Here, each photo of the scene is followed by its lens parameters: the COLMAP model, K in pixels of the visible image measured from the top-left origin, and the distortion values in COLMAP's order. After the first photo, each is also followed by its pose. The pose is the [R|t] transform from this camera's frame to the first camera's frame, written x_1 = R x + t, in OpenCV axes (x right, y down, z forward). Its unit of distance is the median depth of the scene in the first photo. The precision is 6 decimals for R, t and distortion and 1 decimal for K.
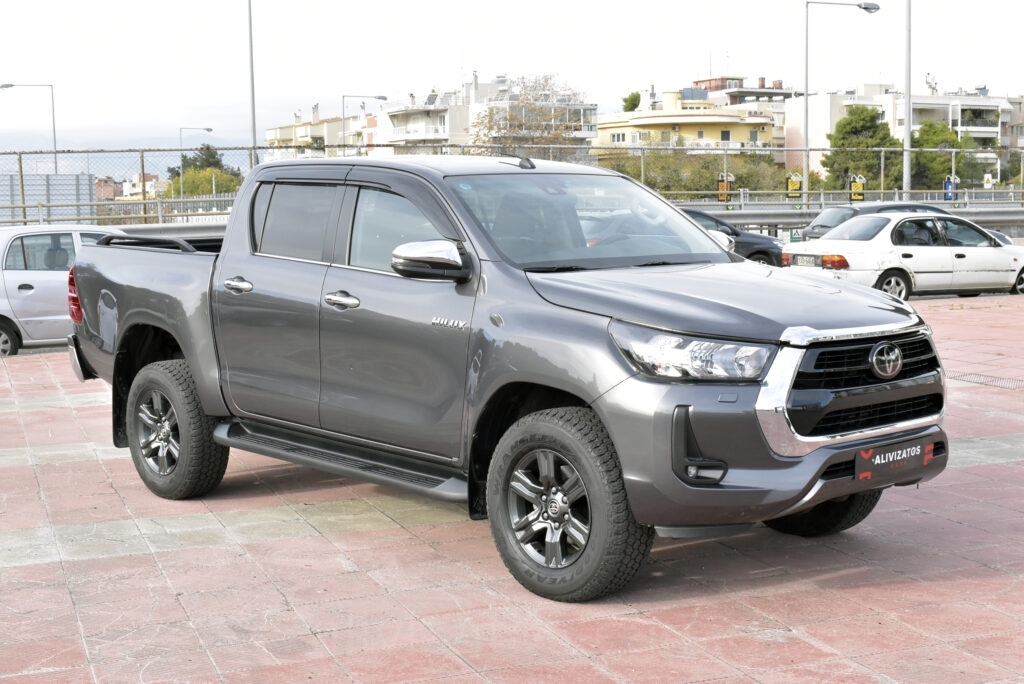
lens RADIAL K [[1455.0, 0, 512.0], [0, 1455.0, 342.0], [0, 0, 1]] dist [-0.053605, -0.100767]
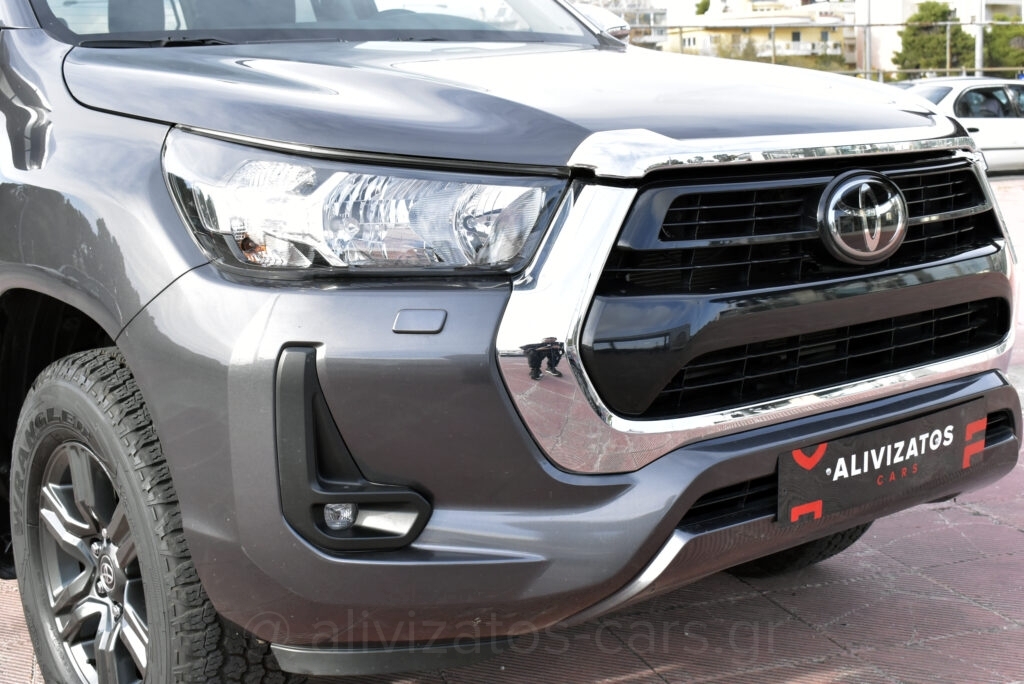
lens RADIAL K [[1455.0, 0, 512.0], [0, 1455.0, 342.0], [0, 0, 1]] dist [-0.053605, -0.100767]
pose [[0.998749, -0.016350, -0.047263, 0.182278], [0.019369, 0.997753, 0.064132, 0.019498], [0.046108, -0.064968, 0.996822, 0.604092]]
